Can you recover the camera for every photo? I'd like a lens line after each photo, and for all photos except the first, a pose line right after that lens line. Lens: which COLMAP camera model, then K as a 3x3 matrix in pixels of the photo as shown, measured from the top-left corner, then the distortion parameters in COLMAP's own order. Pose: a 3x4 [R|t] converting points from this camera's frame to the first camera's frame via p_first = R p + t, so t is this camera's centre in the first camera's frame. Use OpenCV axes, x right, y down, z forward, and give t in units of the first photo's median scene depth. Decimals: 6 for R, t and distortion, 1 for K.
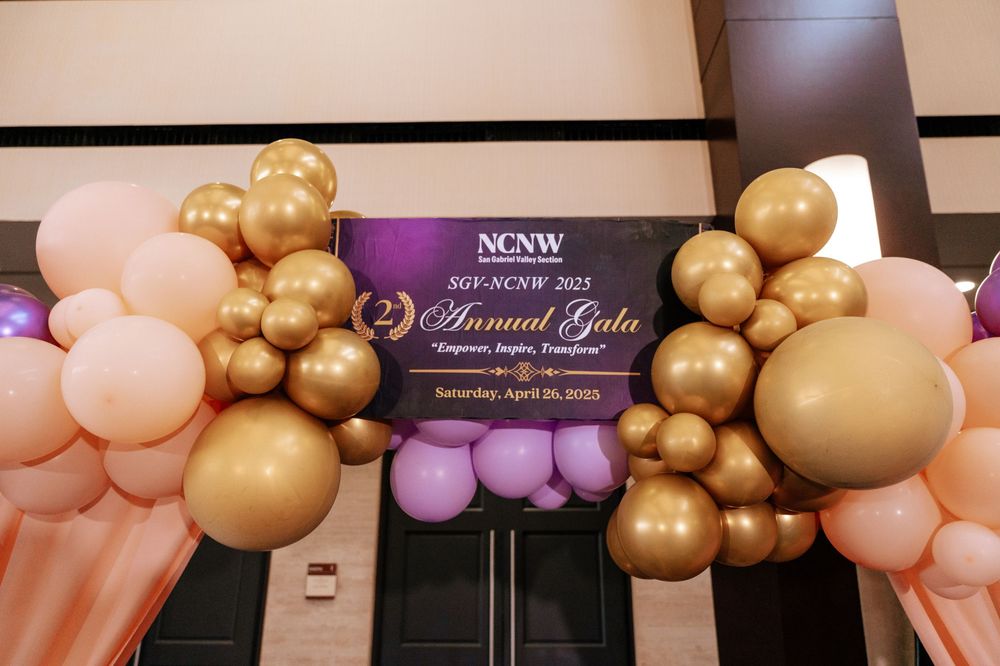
lens RADIAL K [[691.7, 0, 500.0], [0, 691.7, 333.0], [0, 0, 1]] dist [-0.056837, 0.112935]
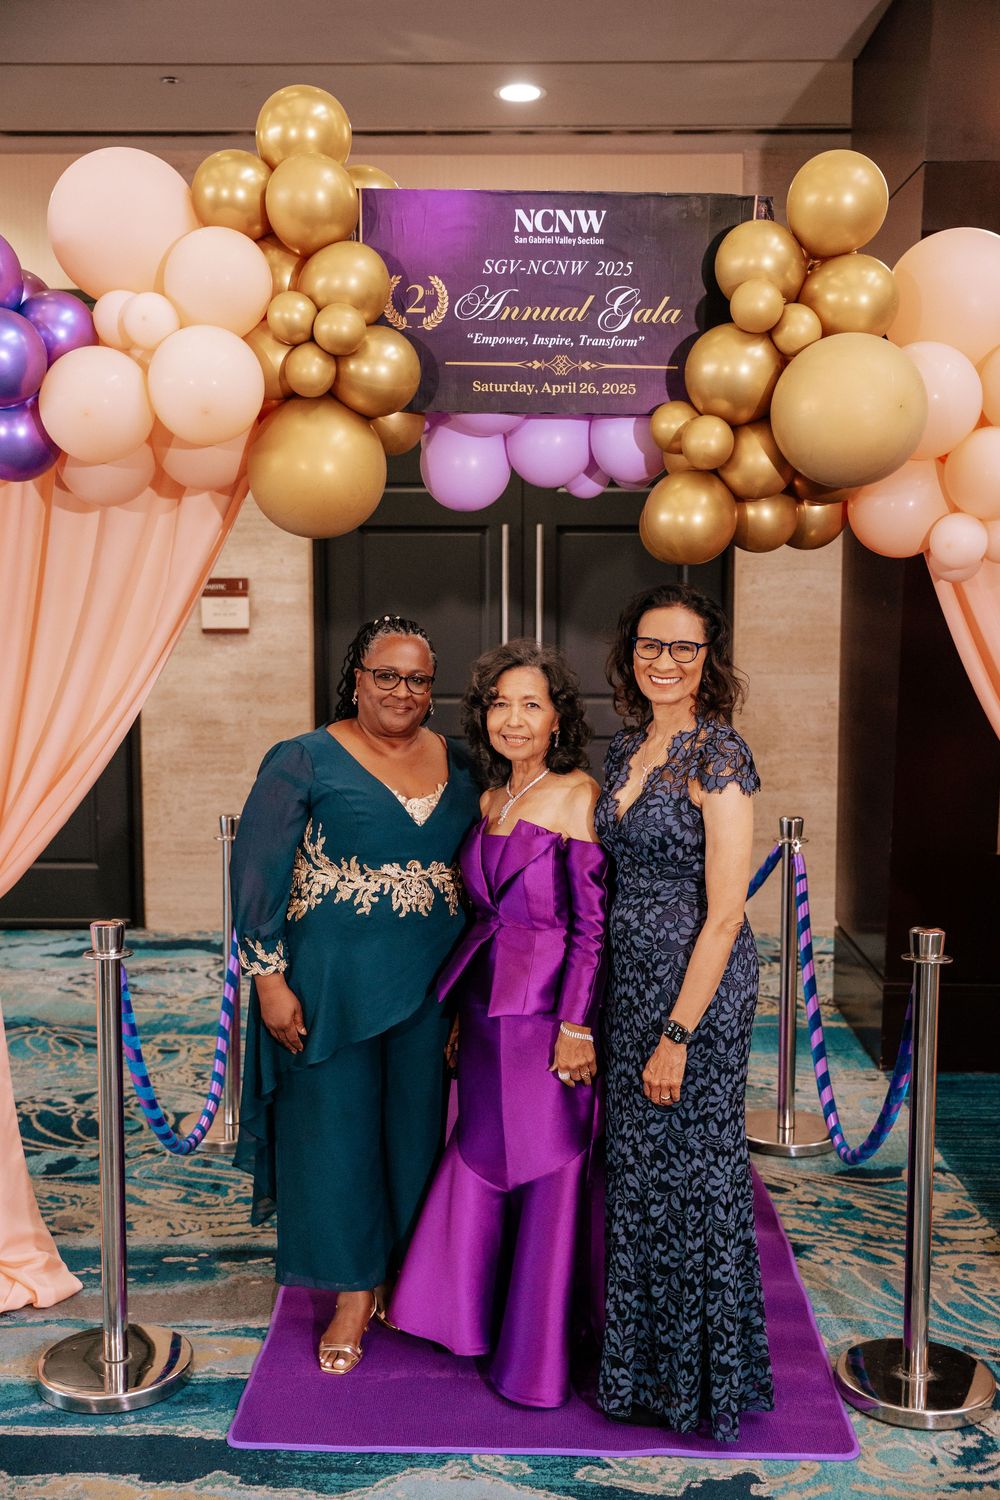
lens RADIAL K [[1617.4, 0, 500.0], [0, 1617.4, 750.0], [0, 0, 1]] dist [-0.012085, -0.009590]
pose [[0.999994, 0.002251, -0.002585, -0.045200], [-0.001016, 0.914893, 0.403694, -0.369362], [0.003274, -0.403689, 0.914890, -1.327981]]
